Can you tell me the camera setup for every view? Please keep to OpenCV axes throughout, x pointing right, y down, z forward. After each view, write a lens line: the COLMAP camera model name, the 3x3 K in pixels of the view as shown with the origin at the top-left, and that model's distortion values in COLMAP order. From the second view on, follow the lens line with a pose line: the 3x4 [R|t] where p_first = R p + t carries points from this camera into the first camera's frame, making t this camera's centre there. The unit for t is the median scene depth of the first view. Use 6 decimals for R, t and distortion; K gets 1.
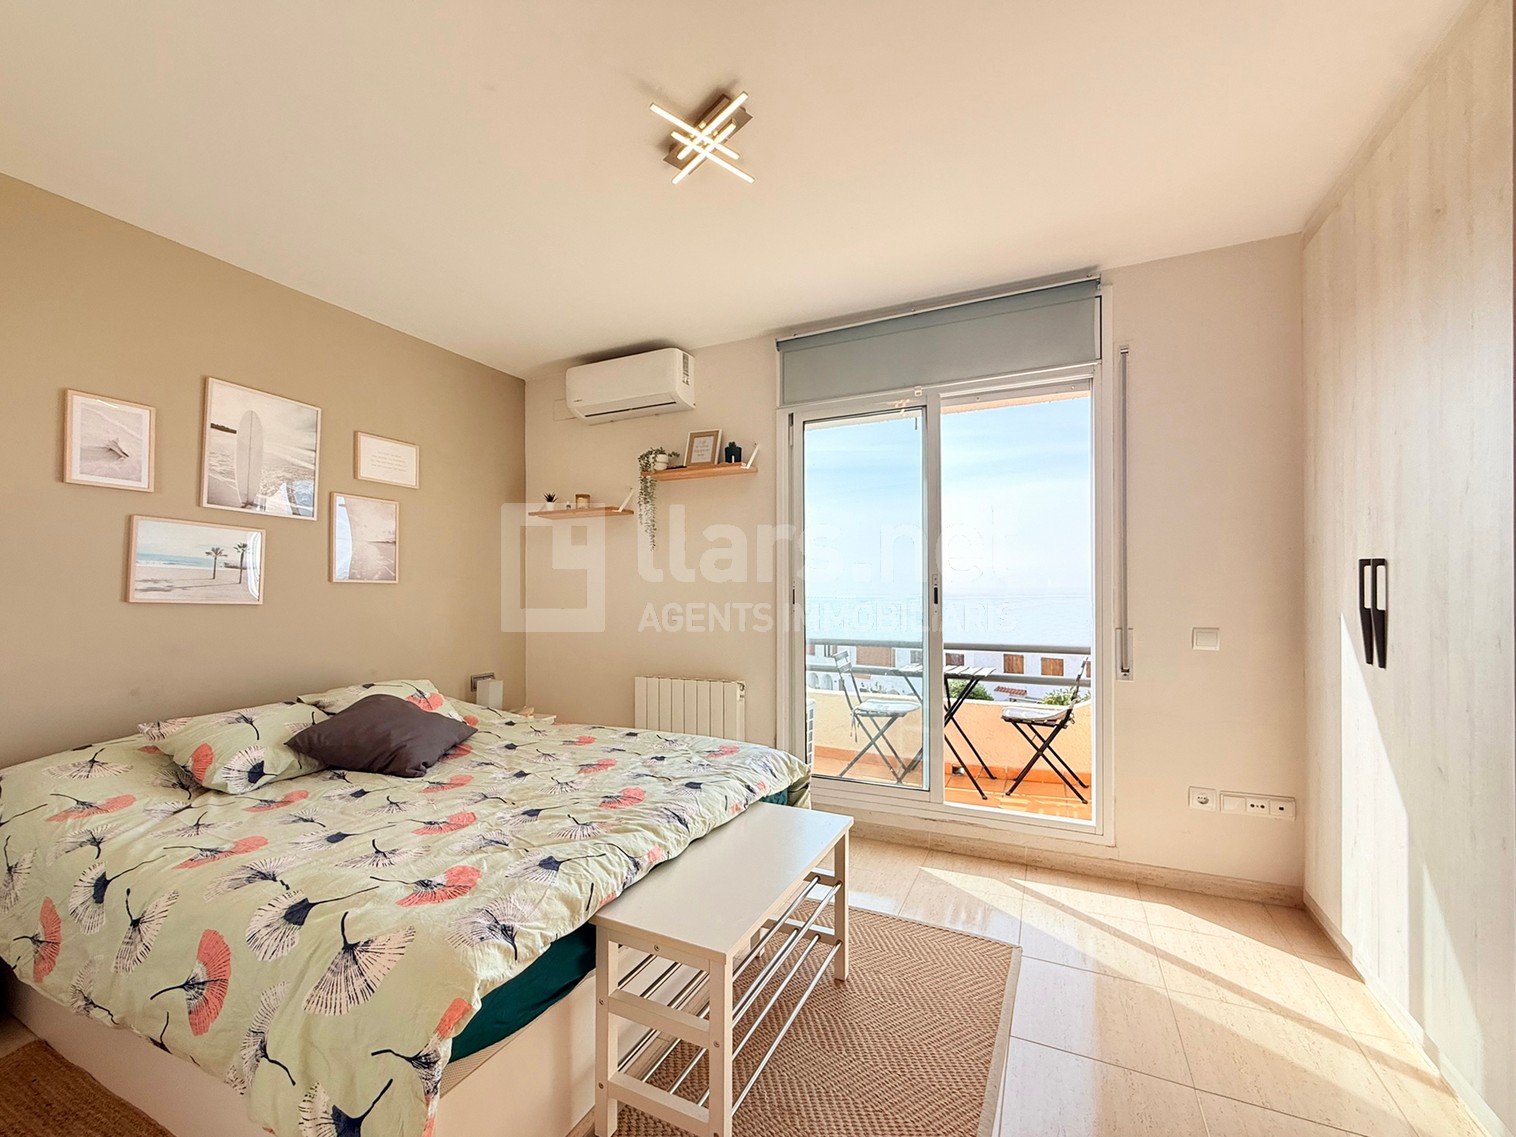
lens RADIAL K [[611.8, 0, 759.3], [0, 611.8, 583.5], [0, 0, 1]] dist [-0.001089, -0.000005]
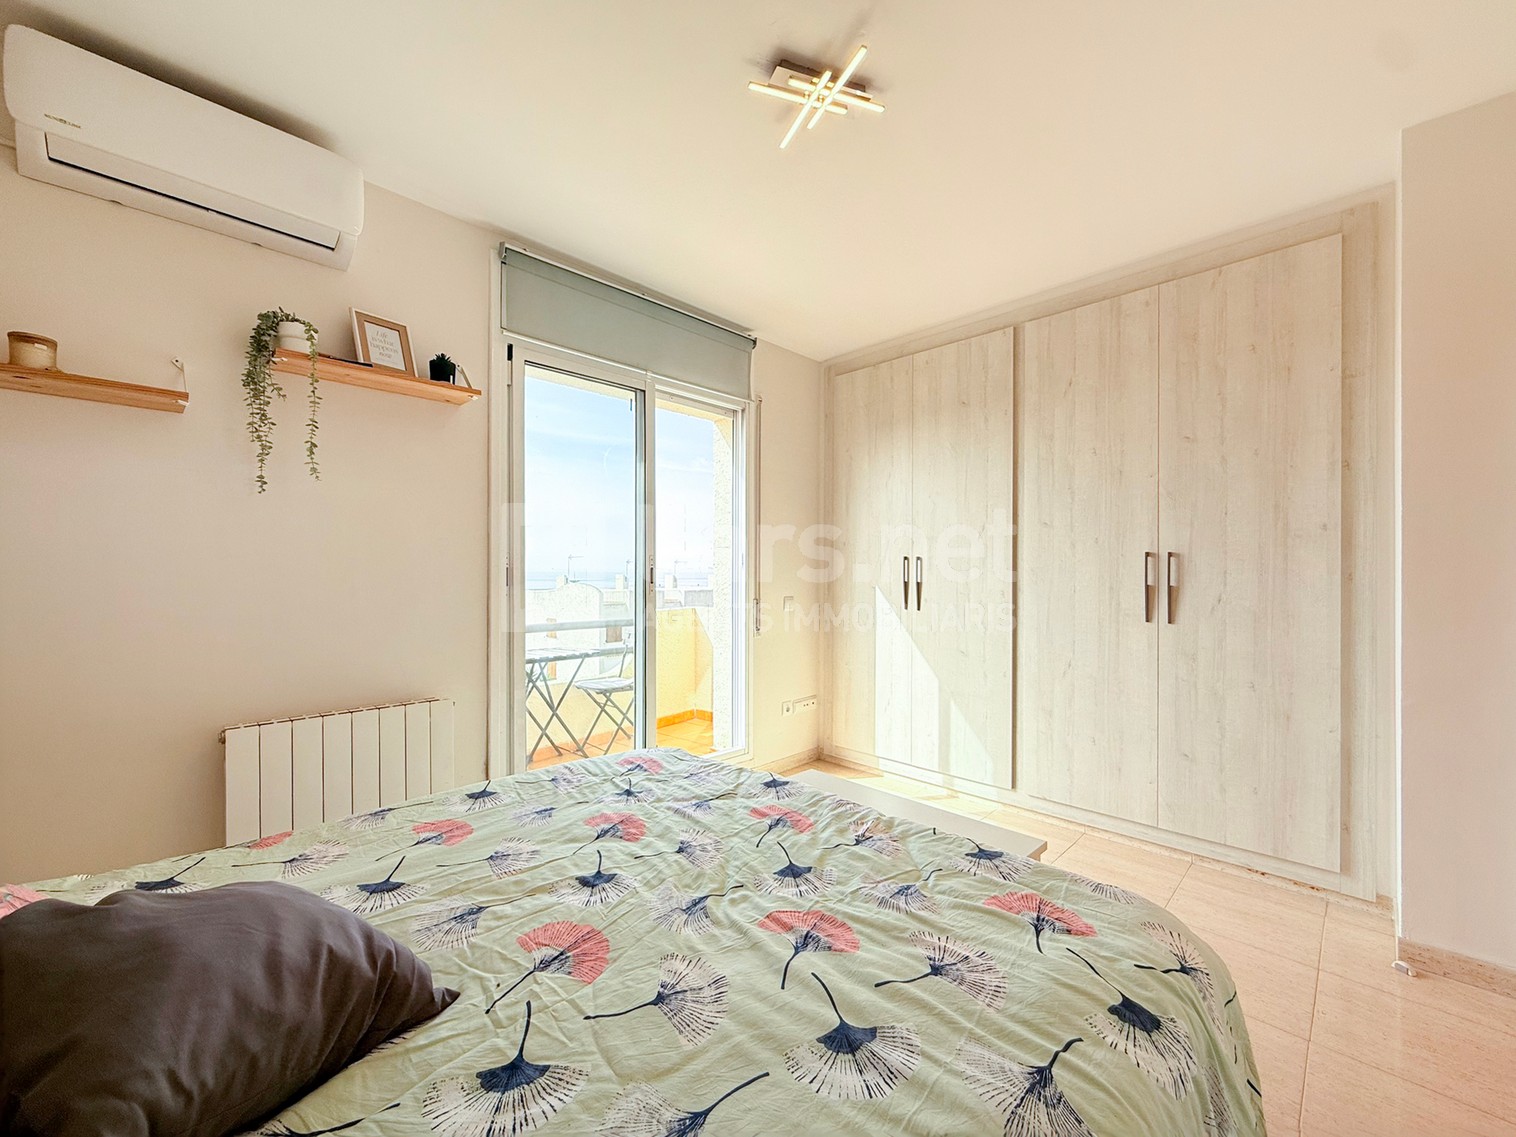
lens RADIAL K [[611.8, 0, 753.4], [0, 611.8, 570.9], [0, 0, 1]] dist [-0.001089, -0.000005]
pose [[0.349216, 0.009158, 0.936997, -0.797795], [-0.014253, 0.999888, -0.004461, 0.018177], [-0.936934, -0.011797, 0.349308, 0.596163]]
